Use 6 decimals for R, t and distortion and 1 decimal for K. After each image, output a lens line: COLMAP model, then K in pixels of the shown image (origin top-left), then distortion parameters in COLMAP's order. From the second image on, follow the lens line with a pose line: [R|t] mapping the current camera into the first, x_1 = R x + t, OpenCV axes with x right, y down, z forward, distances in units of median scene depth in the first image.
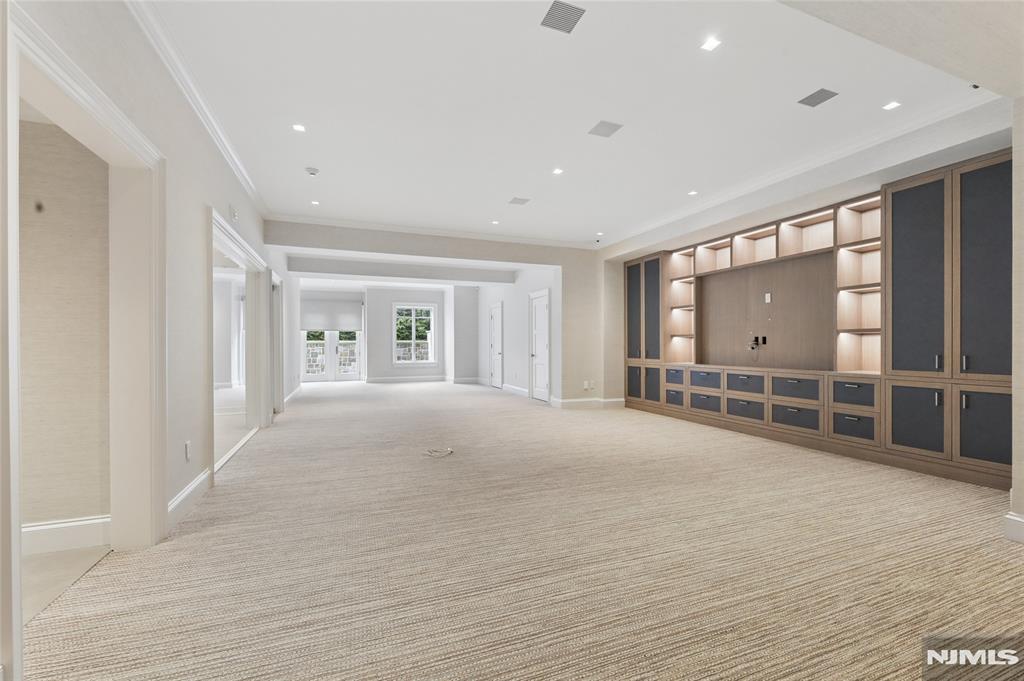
lens RADIAL K [[439.4, 0, 519.1], [0, 439.4, 353.3], [0, 0, 1]] dist [-0.000488, 0.000018]
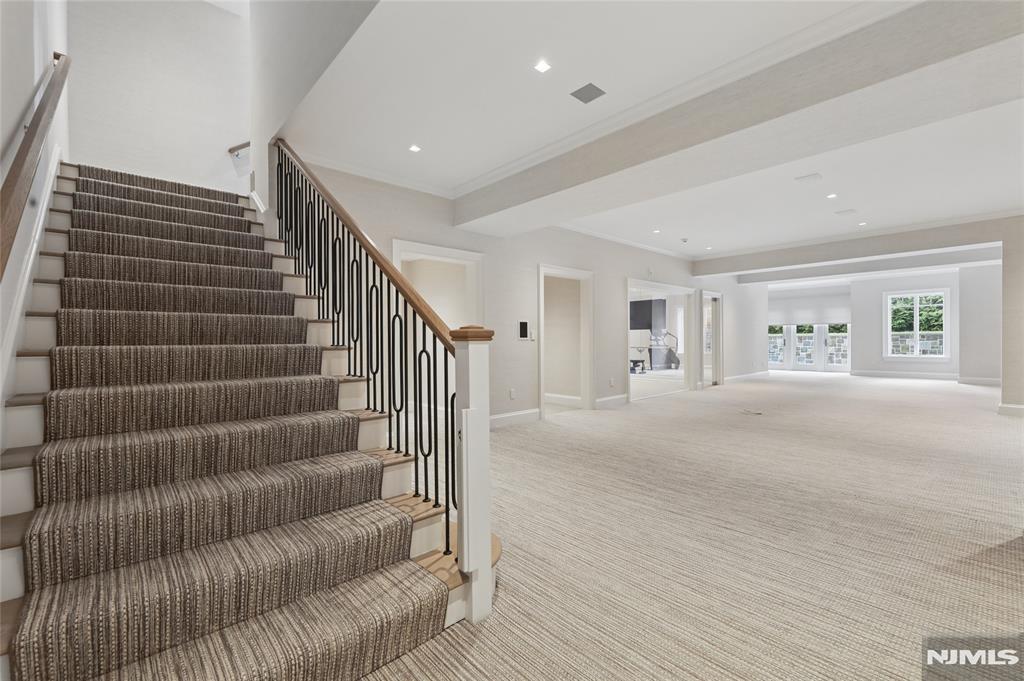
lens RADIAL K [[418.3, 0, 509.6], [0, 418.3, 326.9], [0, 0, 1]] dist [-0.001787, 0.000014]
pose [[0.360067, -0.026236, -0.932557, 0.257148], [-0.012647, 0.999375, -0.032998, -0.000934], [0.932841, 0.023675, 0.359511, -0.079114]]
